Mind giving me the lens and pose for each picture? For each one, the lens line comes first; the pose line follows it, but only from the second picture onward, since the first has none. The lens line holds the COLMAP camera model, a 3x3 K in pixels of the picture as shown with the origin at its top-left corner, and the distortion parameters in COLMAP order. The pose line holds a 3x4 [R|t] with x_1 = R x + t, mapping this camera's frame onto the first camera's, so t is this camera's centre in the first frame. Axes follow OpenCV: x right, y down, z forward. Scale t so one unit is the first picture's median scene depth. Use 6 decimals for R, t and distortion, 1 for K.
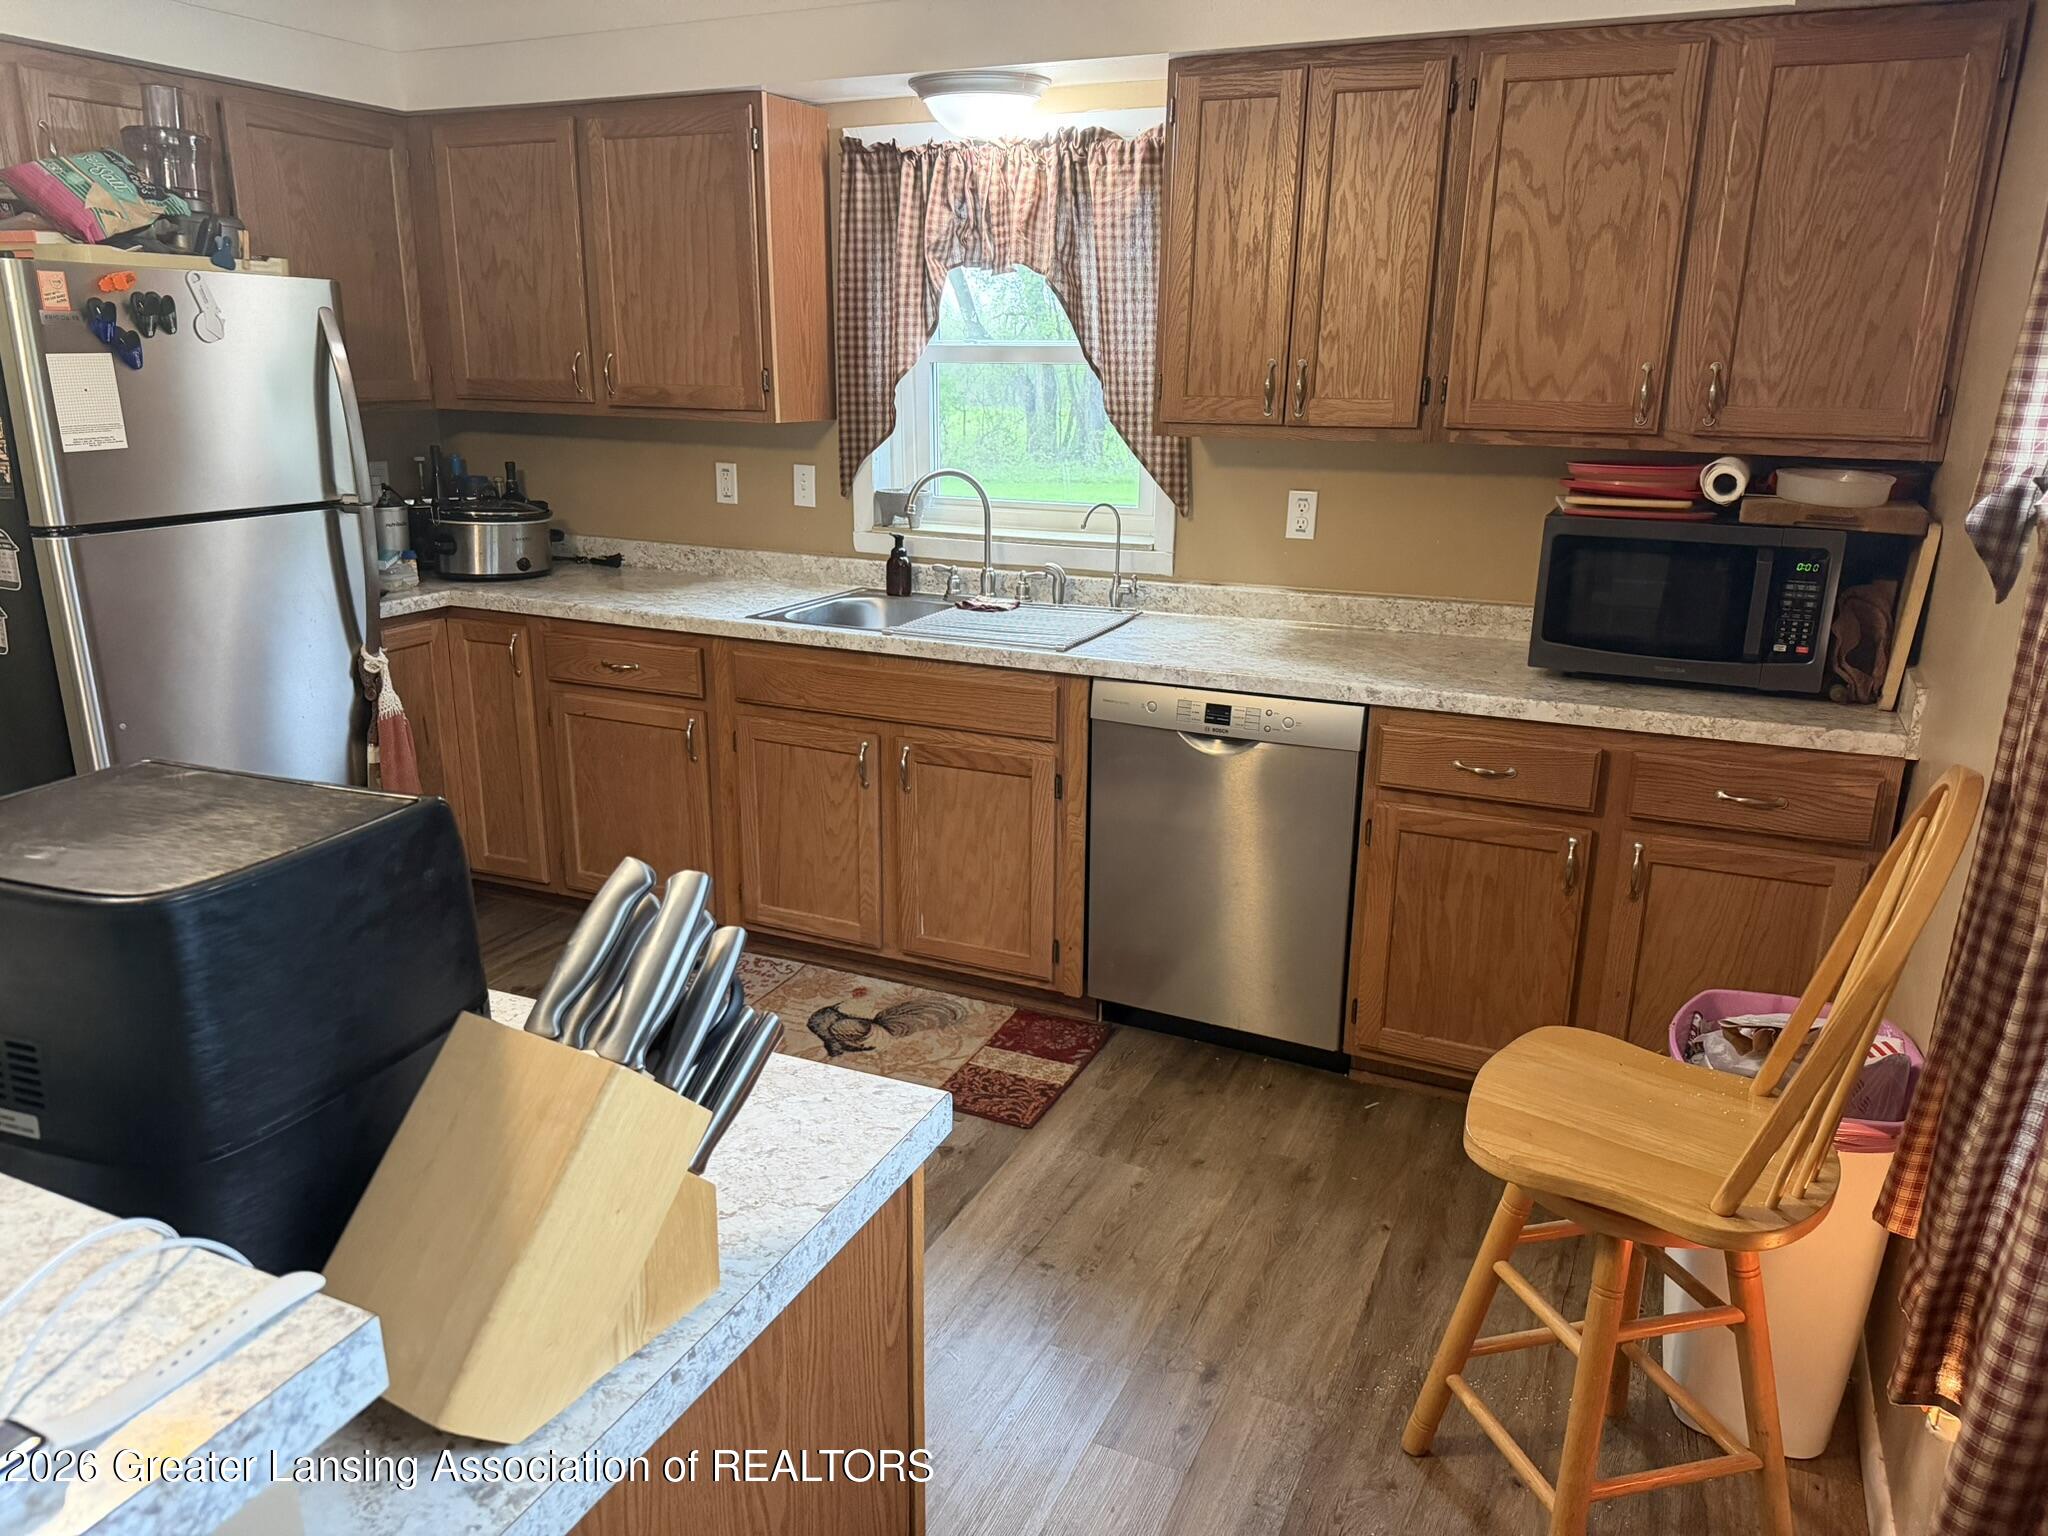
lens RADIAL K [[1444.5, 0, 1029.3], [0, 1444.5, 778.5], [0, 0, 1]] dist [0.001391, -0.008677]
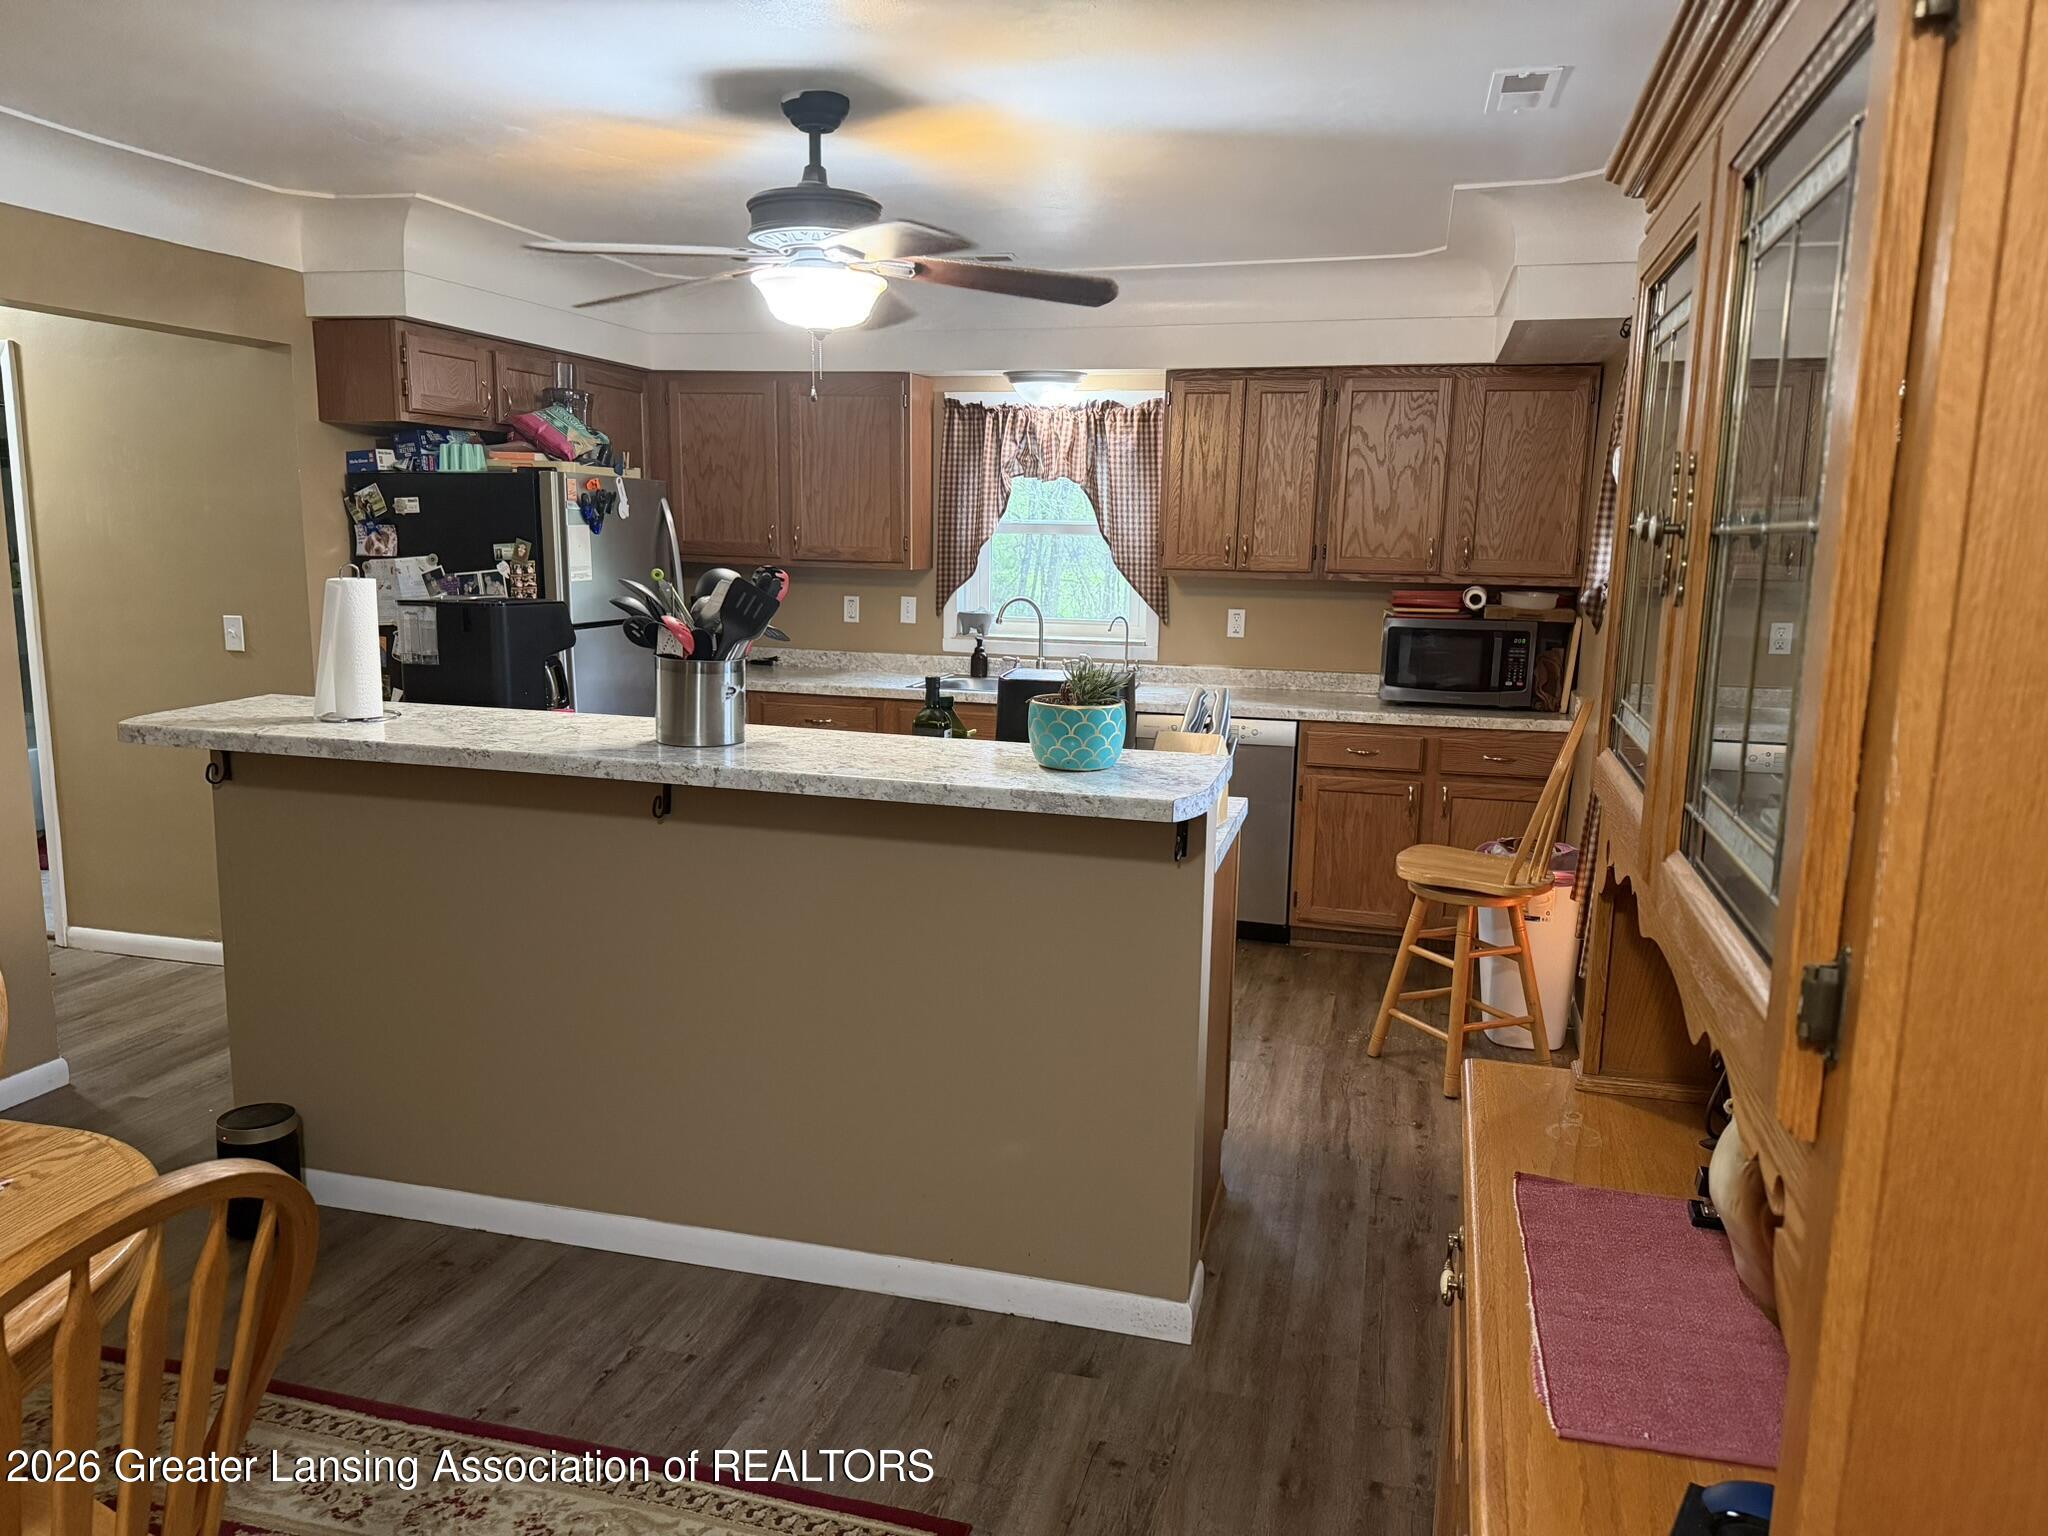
lens RADIAL K [[1431.7, 0, 1024.0], [0, 1431.7, 768.0], [0, 0, 1]] dist [0.056732, -0.000543]
pose [[0.986295, -0.018744, 0.163926, -0.389934], [0.037305, 0.993132, -0.110894, 0.190061], [-0.160722, 0.115490, 0.980220, -0.687017]]
